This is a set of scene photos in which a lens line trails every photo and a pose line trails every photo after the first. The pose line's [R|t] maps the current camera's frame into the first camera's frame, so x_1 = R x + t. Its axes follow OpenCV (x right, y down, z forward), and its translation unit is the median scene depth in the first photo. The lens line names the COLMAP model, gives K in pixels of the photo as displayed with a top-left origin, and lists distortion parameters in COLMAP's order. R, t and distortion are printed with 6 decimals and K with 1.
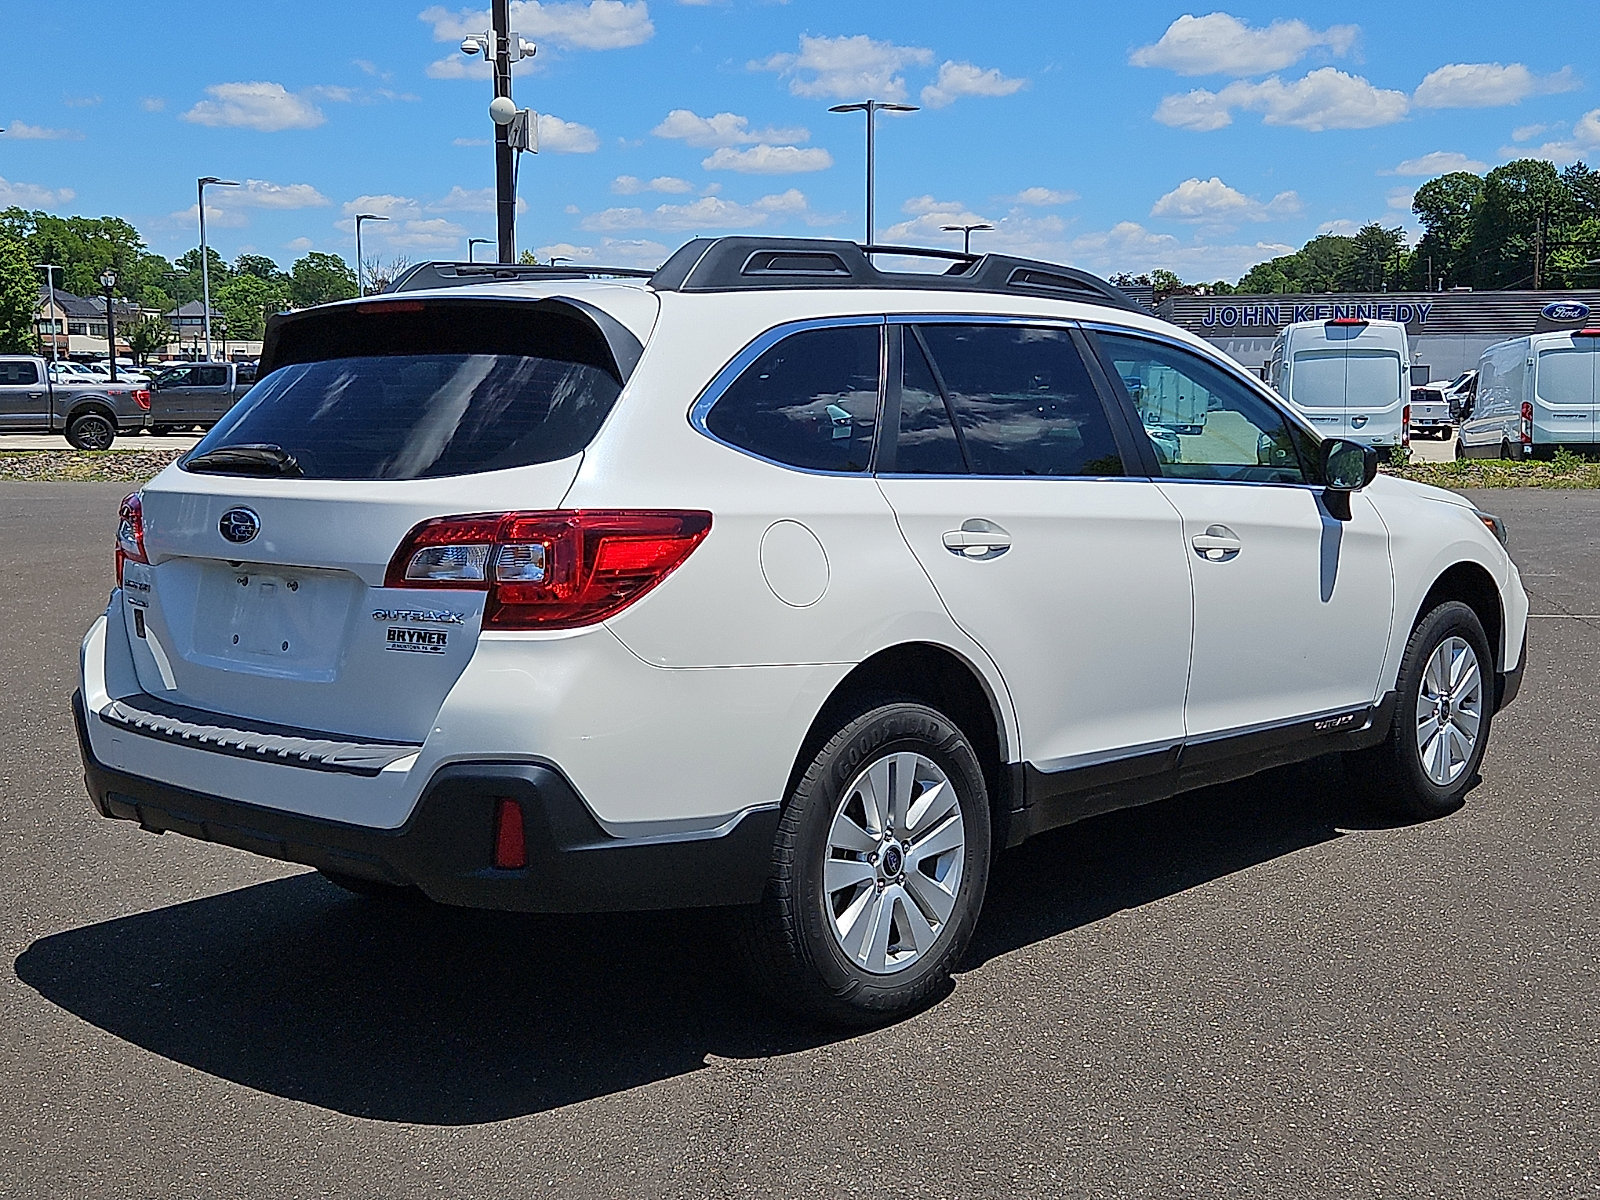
lens RADIAL K [[1886.9, 0, 800.0], [0, 1886.9, 600.0], [0, 0, 1]] dist [0.036318, 0.060793]
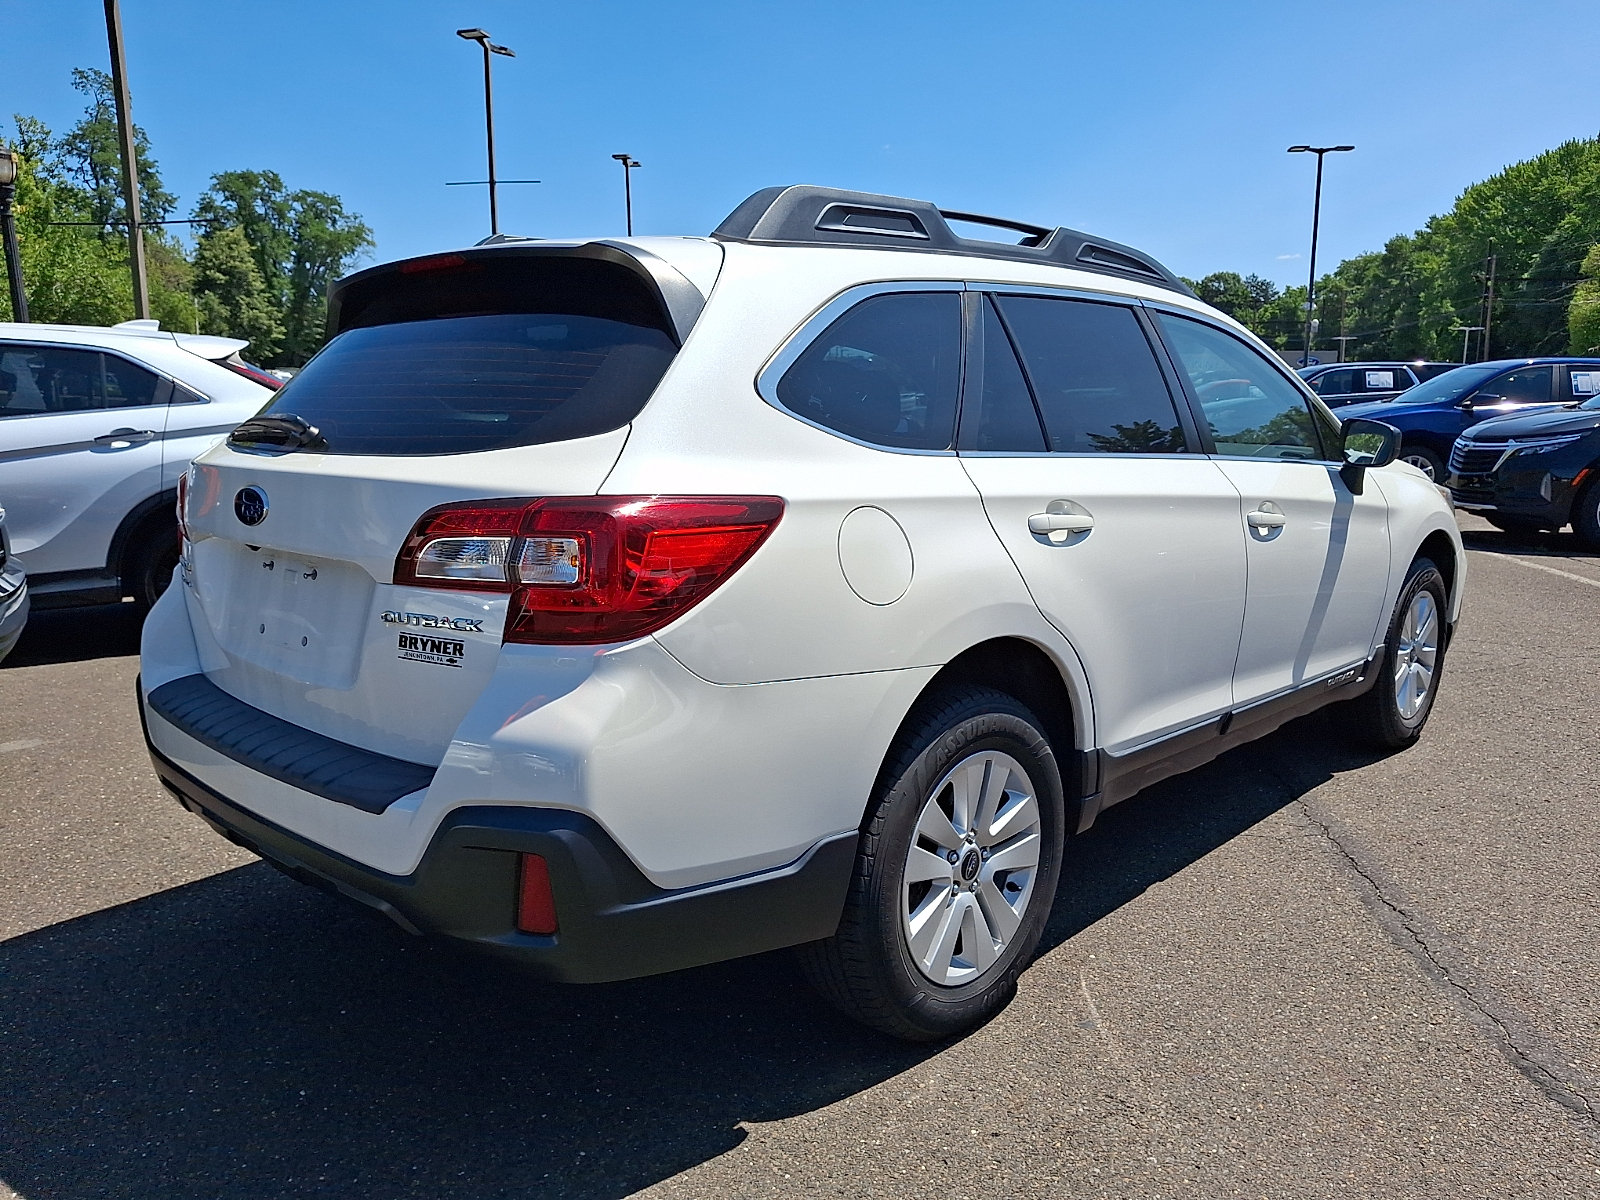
lens RADIAL K [[1193.7, 0, 811.7], [0, 1193.7, 619.1], [0, 0, 1]] dist [0.010768, -0.003962]
pose [[0.999853, 0.010814, -0.013304, -0.023548], [-0.009693, 0.996618, 0.081605, -0.032902], [0.014141, -0.081464, 0.996576, 0.420002]]
